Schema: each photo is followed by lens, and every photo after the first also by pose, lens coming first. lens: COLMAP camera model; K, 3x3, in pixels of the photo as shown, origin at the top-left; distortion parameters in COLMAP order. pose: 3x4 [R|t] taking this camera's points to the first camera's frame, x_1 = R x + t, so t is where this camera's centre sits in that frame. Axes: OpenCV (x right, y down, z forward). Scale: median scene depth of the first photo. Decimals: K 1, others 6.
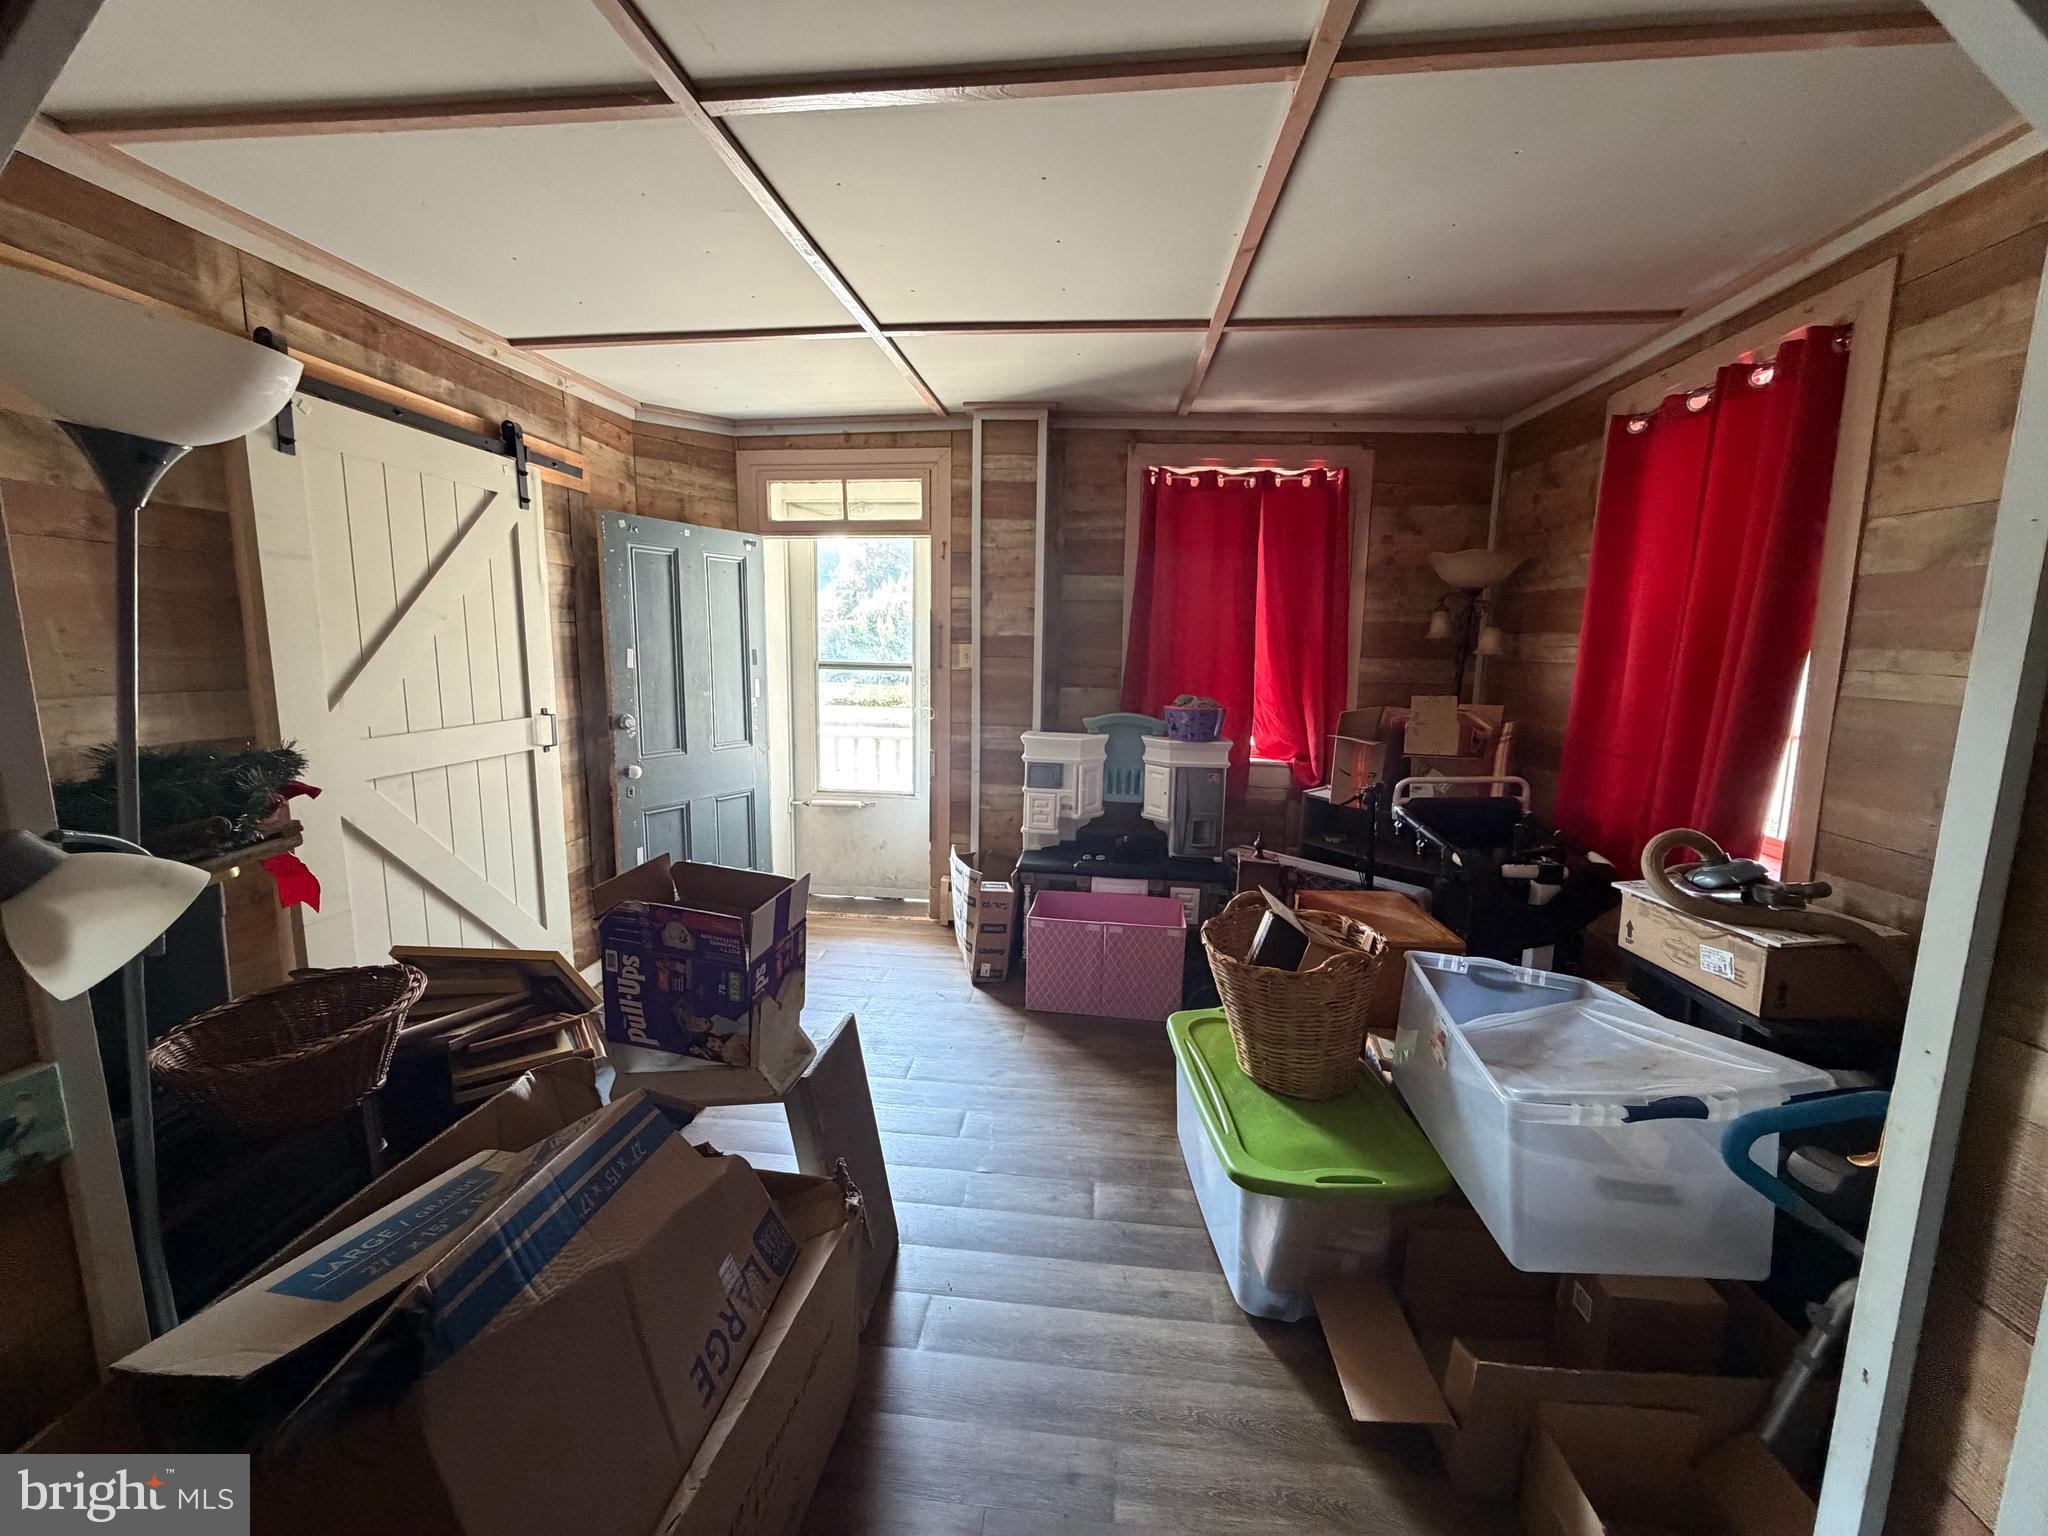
lens RADIAL K [[813.9, 0, 1023.3], [0, 813.9, 766.5], [0, 0, 1]] dist [0.003141, 0.000602]
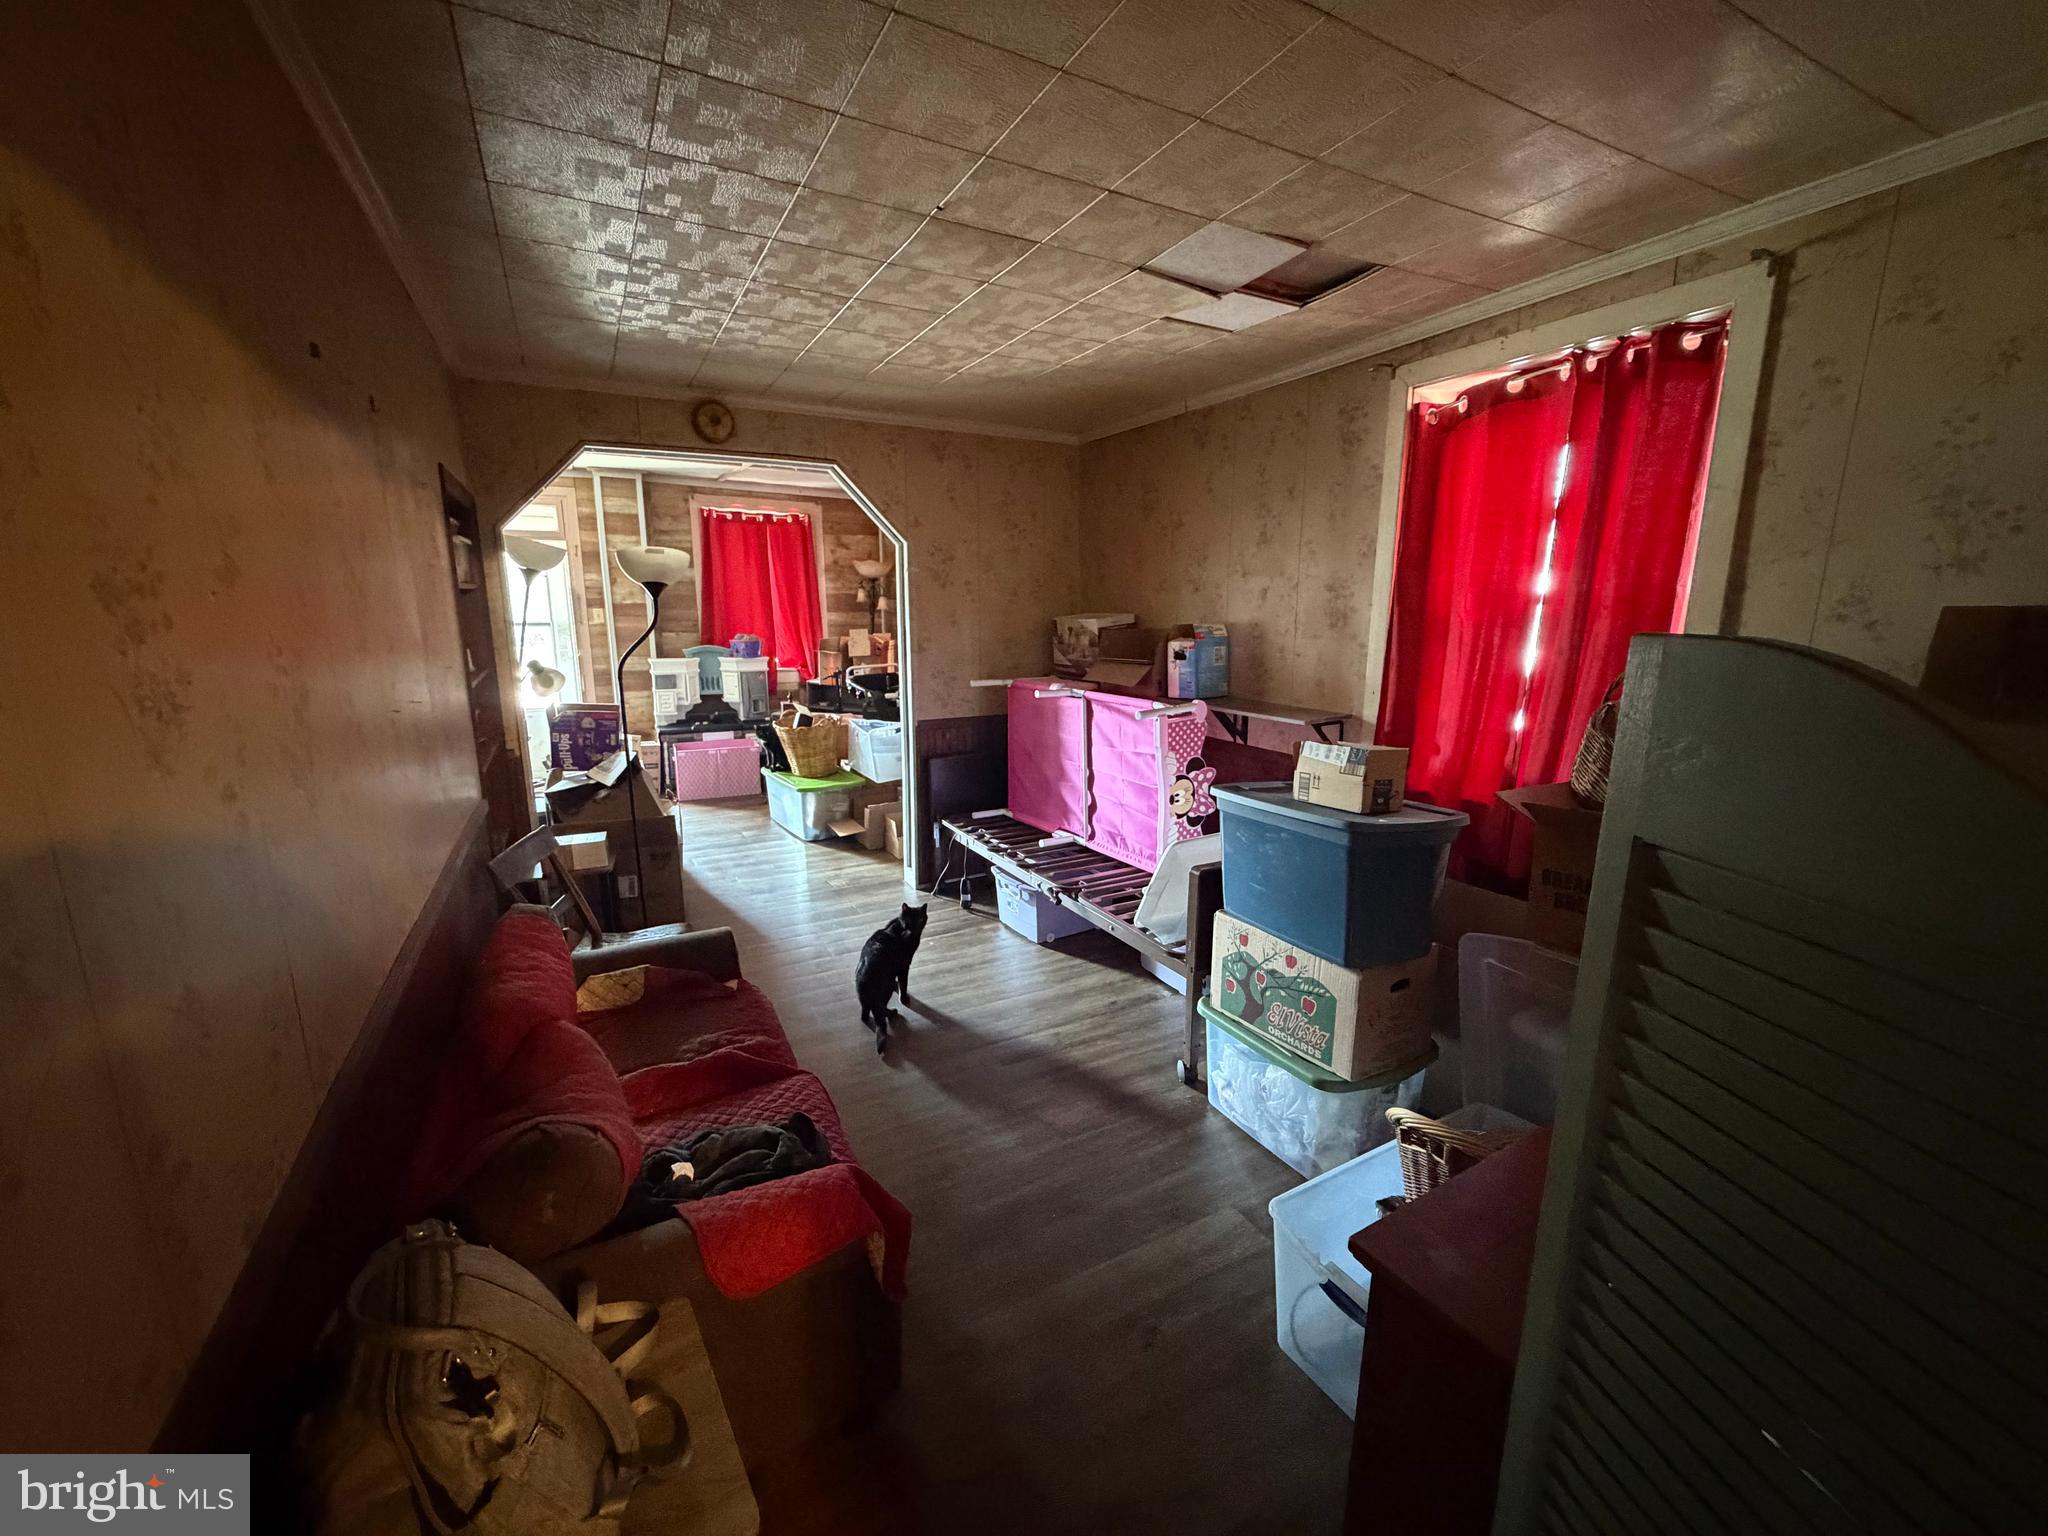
lens RADIAL K [[813.9, 0, 1019.8], [0, 813.9, 774.9], [0, 0, 1]] dist [0.003141, 0.000602]
pose [[0.829387, -0.128742, 0.543639, -0.324230], [0.090885, 0.991216, 0.096079, 0.111347], [-0.551233, -0.030278, 0.833802, -0.920993]]
